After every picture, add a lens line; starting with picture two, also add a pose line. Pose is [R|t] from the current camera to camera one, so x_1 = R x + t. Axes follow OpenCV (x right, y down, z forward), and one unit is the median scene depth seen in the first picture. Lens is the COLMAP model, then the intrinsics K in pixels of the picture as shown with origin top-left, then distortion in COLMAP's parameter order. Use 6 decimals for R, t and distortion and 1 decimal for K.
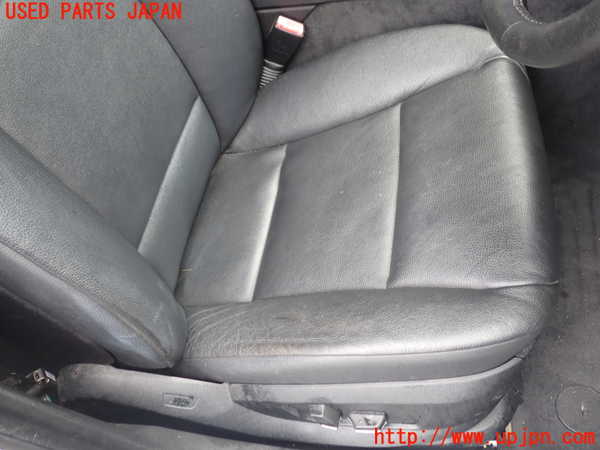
lens RADIAL K [[532.0, 0, 298.5], [0, 532.0, 220.5], [0, 0, 1]] dist [0.005863, -0.000276]
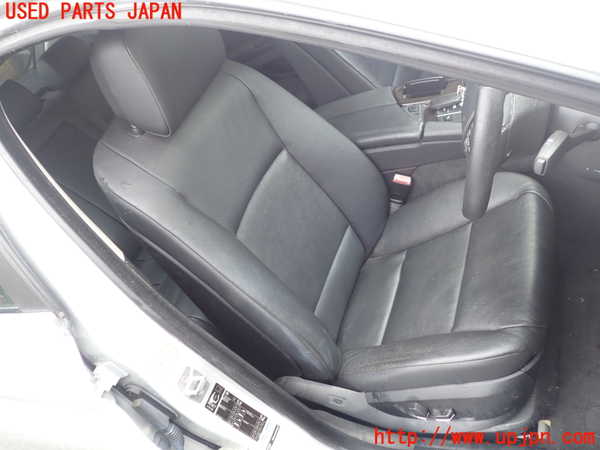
lens RADIAL K [[526.6, 0, 293.1], [0, 526.6, 224.6], [0, 0, 1]] dist [-0.002369, -0.001514]
pose [[0.933029, -0.067790, -0.353356, 0.293621], [0.004462, 0.984195, -0.177032, 0.074191], [0.359773, 0.163600, 0.918585, -0.742652]]
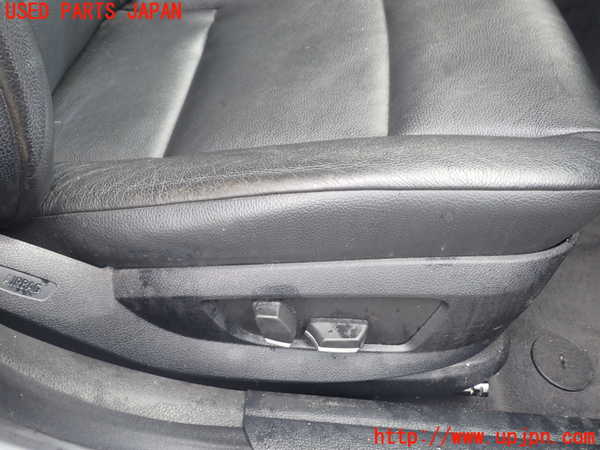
lens RADIAL K [[532.0, 0, 298.5], [0, 532.0, 220.5], [0, 0, 1]] dist [0.005863, -0.000276]
pose [[0.936503, 0.161317, 0.311351, -0.134158], [-0.132546, 0.984874, -0.111604, 0.295909], [-0.324645, 0.063250, 0.943719, 0.360443]]
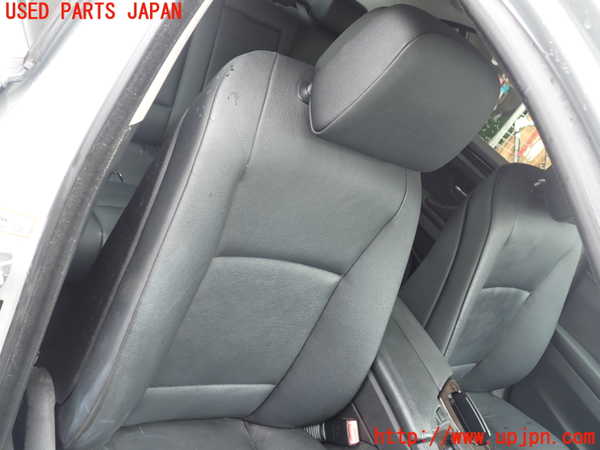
lens RADIAL K [[532.0, 0, 298.5], [0, 532.0, 220.5], [0, 0, 1]] dist [0.005863, -0.000276]
pose [[0.396661, 0.811547, -0.429012, 0.086368], [-0.910485, 0.288280, -0.296498, -0.014907], [-0.116947, 0.508218, 0.853251, -0.420650]]
